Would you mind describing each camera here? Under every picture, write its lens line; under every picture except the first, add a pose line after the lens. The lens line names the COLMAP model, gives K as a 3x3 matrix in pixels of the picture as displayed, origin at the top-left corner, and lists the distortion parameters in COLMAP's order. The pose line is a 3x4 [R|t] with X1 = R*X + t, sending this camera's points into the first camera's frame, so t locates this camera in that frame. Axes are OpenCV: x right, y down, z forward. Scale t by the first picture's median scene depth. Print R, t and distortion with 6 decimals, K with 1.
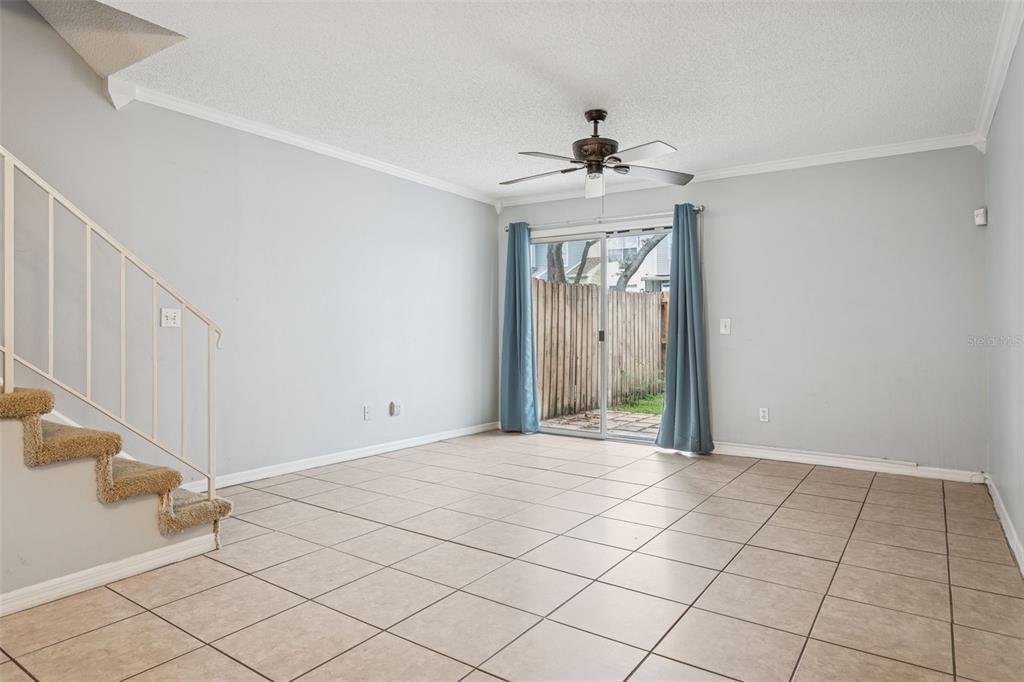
lens RADIAL K [[617.7, 0, 512.1], [0, 617.7, 320.4], [0, 0, 1]] dist [-0.003230, 0.001475]
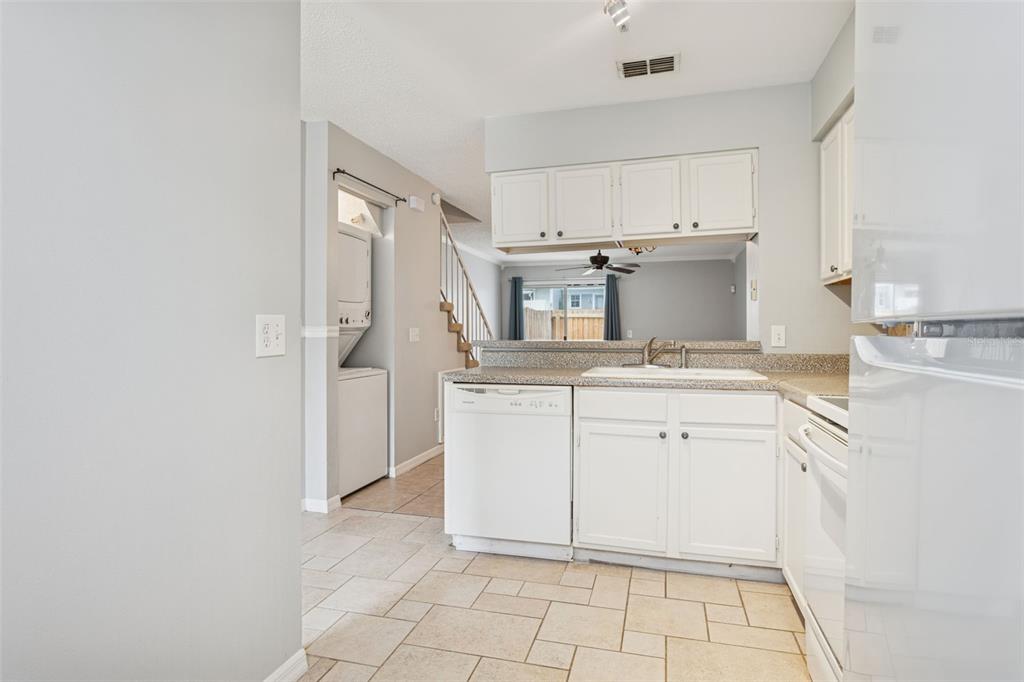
lens RADIAL K [[574.3, 0, 516.2], [0, 574.3, 337.0], [0, 0, 1]] dist [-0.002812, 0.000831]
pose [[0.942702, -0.009672, 0.333496, -0.655765], [0.001553, 0.999696, 0.024604, -0.027596], [-0.333632, -0.022677, 0.942430, -0.696937]]
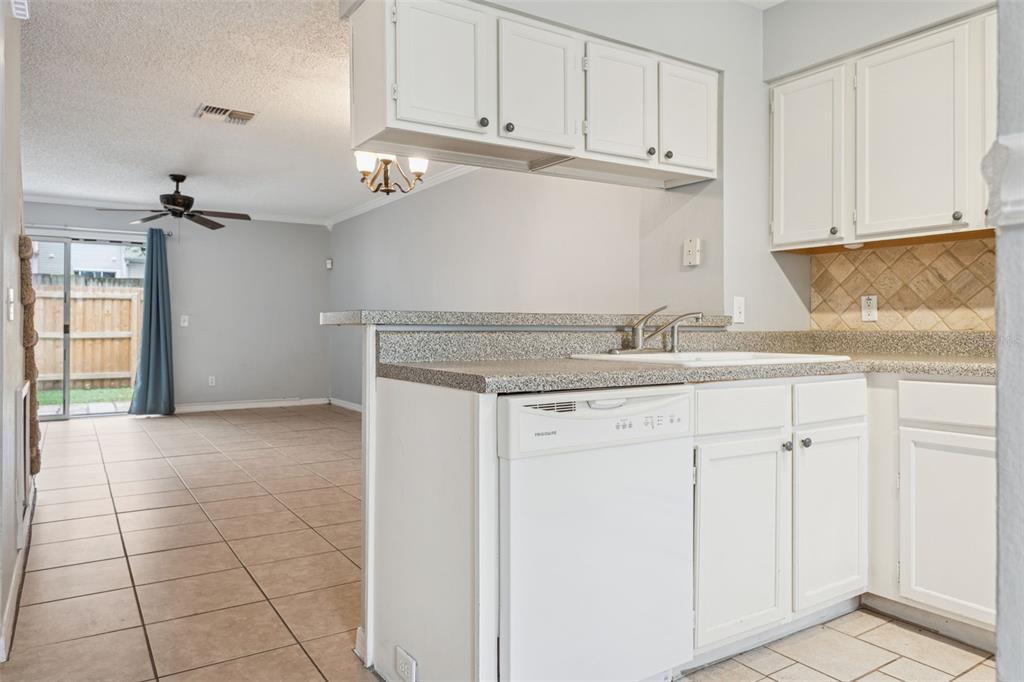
lens RADIAL K [[686.4, 0, 528.7], [0, 686.4, 323.0], [0, 0, 1]] dist [-0.003548, 0.004482]
pose [[0.358488, -0.000147, 0.933534, -0.804526], [-0.012822, 0.999905, 0.005081, -0.003241], [-0.933446, -0.013792, 0.358452, -0.275054]]
